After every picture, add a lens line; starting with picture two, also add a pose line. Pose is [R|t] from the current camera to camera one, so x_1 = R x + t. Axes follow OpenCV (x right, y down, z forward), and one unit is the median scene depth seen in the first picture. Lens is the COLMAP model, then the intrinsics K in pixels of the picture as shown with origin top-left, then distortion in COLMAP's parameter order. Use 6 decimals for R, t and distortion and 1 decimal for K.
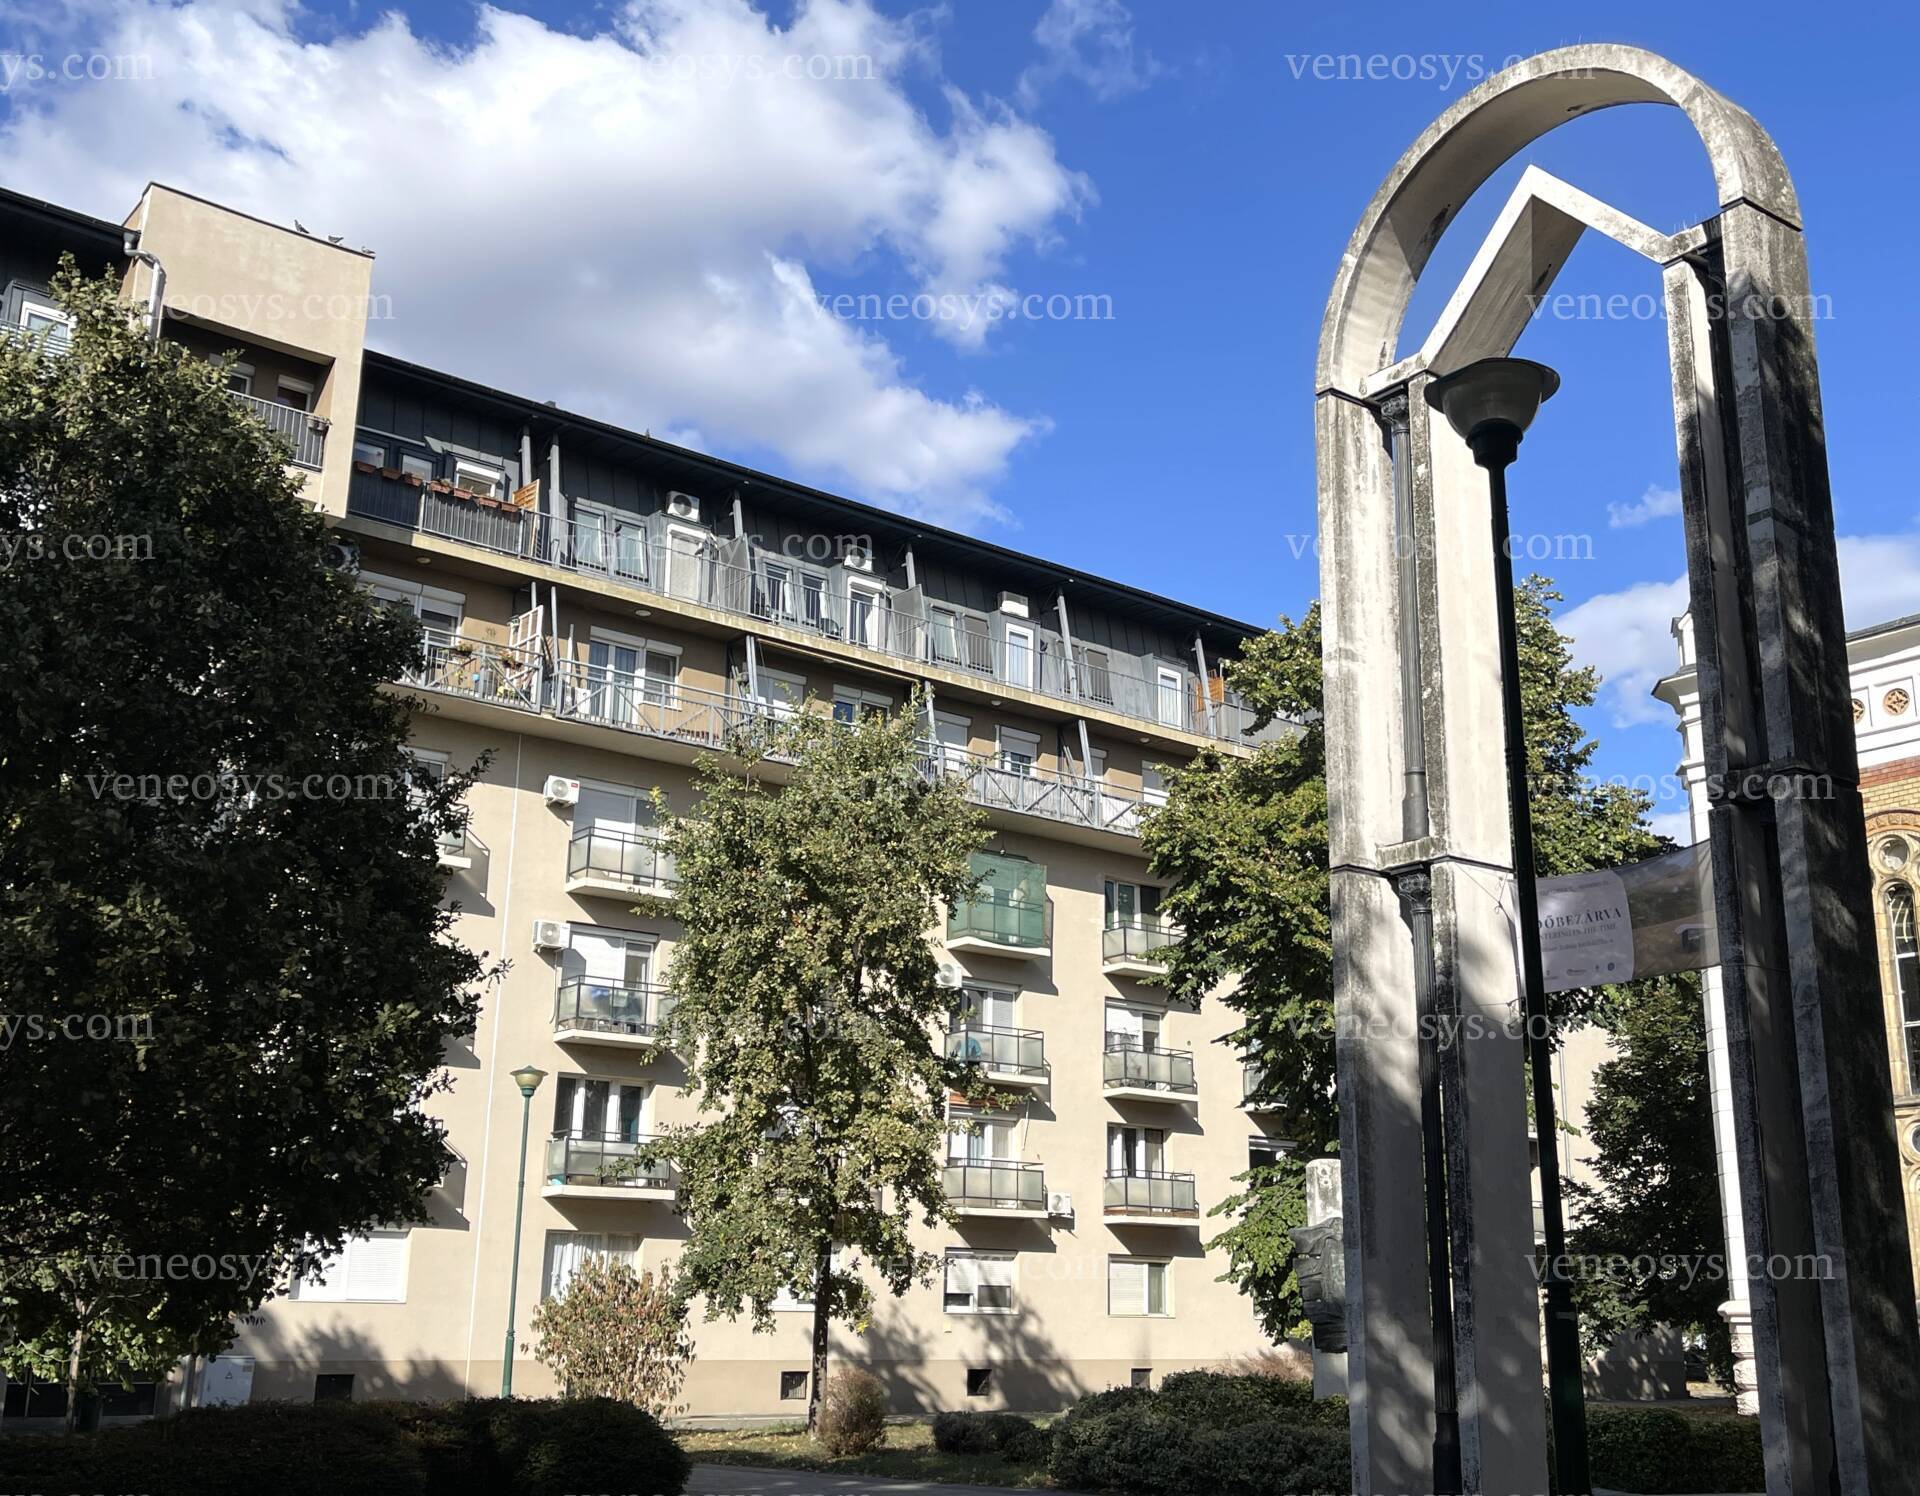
lens RADIAL K [[1993.6, 0, 961.0], [0, 1993.6, 747.1], [0, 0, 1]] dist [-0.004151, 0.000000]
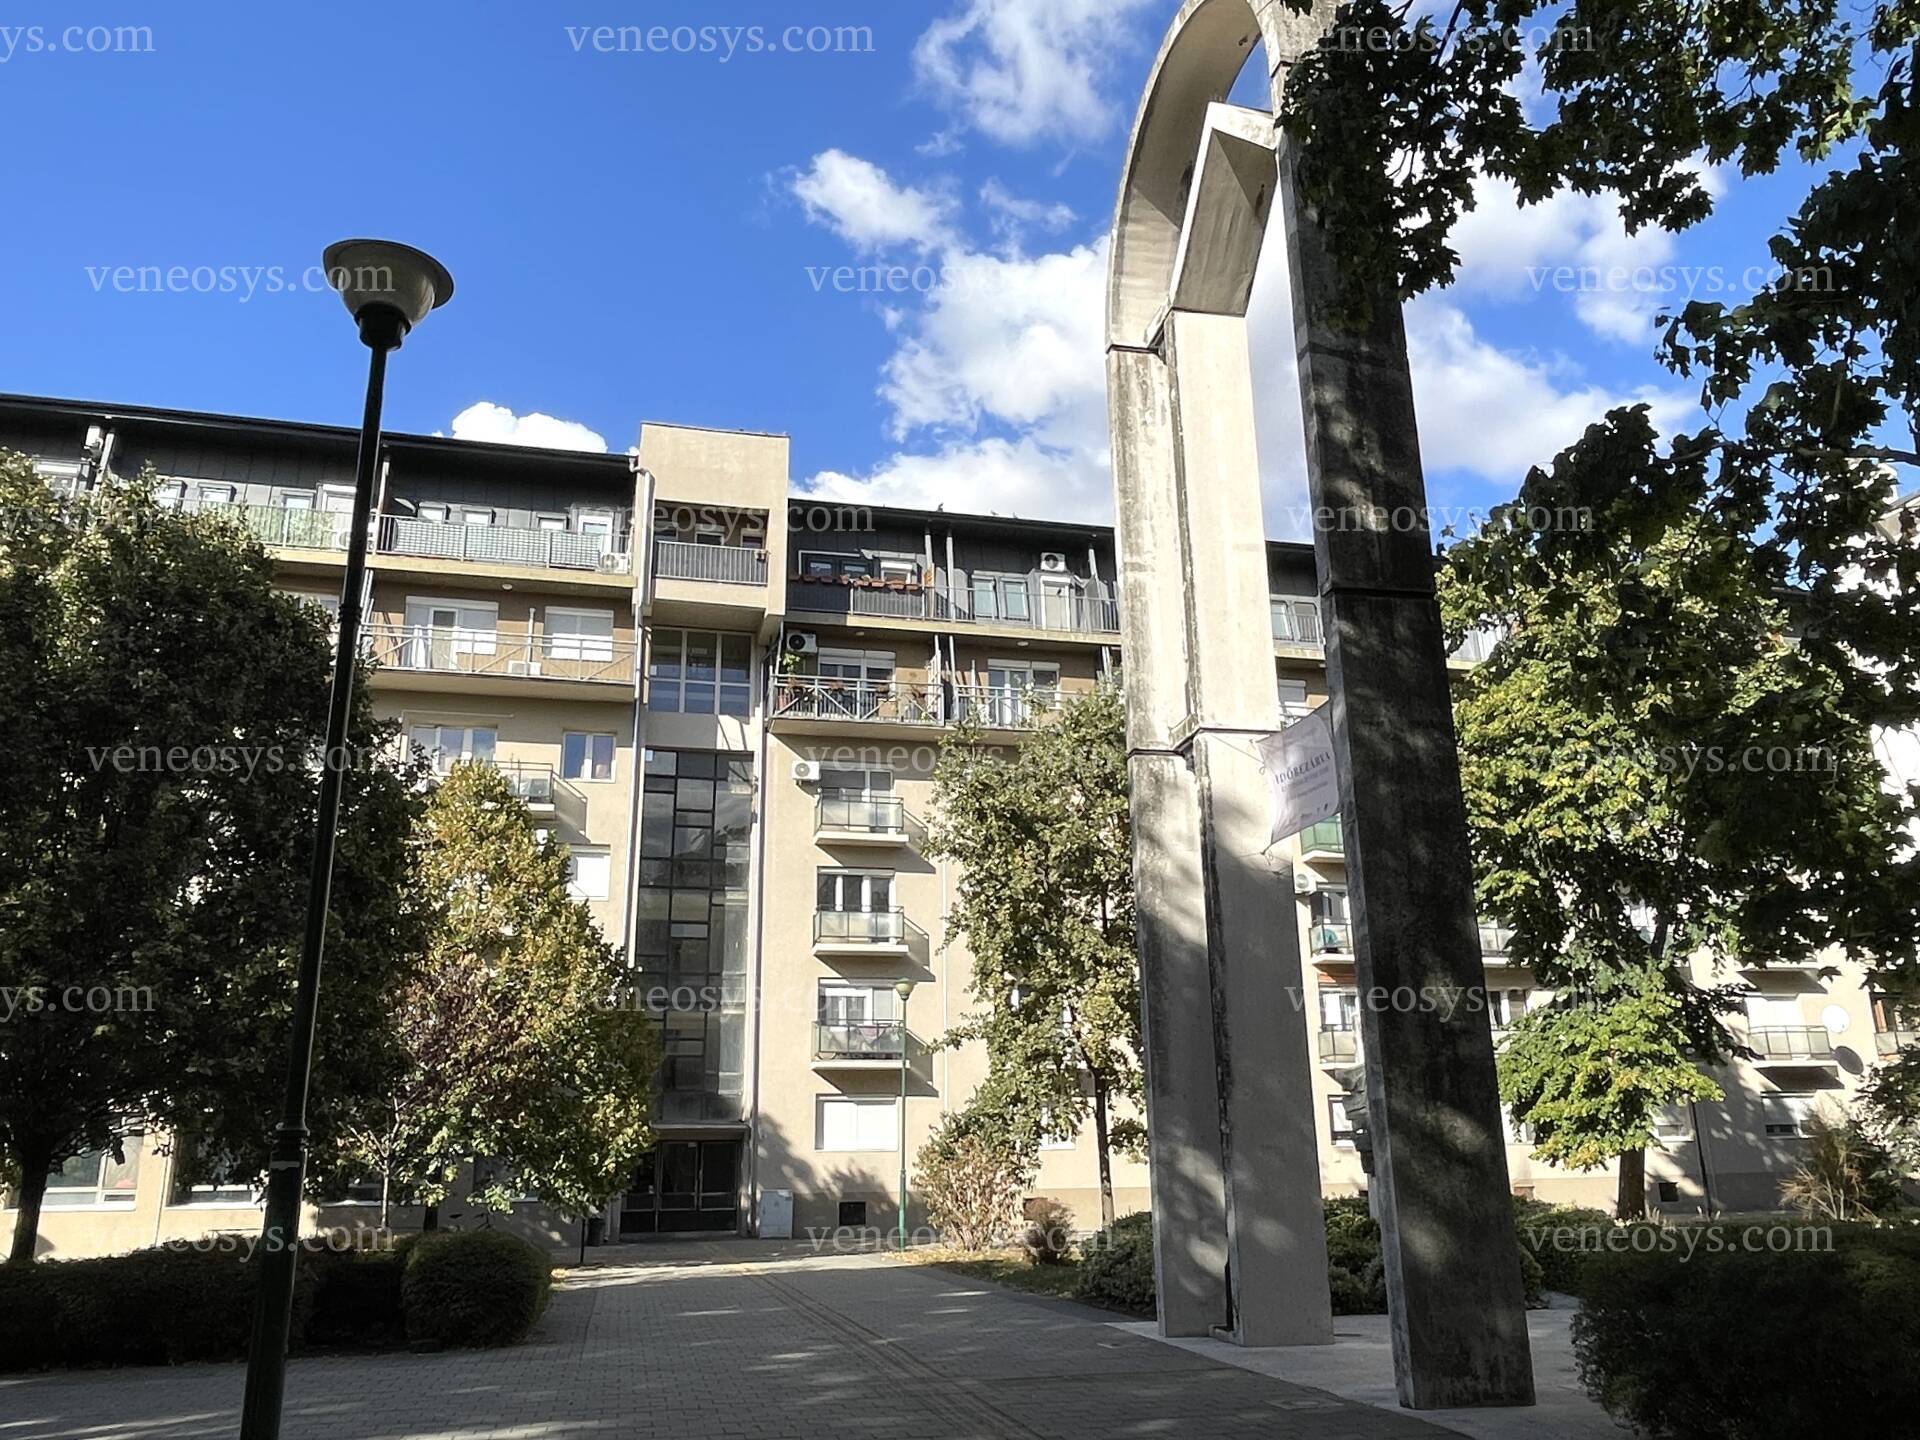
lens RADIAL K [[1398.2, 0, 959.8], [0, 1398.2, 726.4], [0, 0, 1]] dist [-0.027661, -0.010675]
pose [[0.899911, -0.149557, -0.409626, 0.197603], [0.141413, 0.988672, -0.050299, 0.033153], [0.412508, -0.012662, 0.910866, 0.107767]]
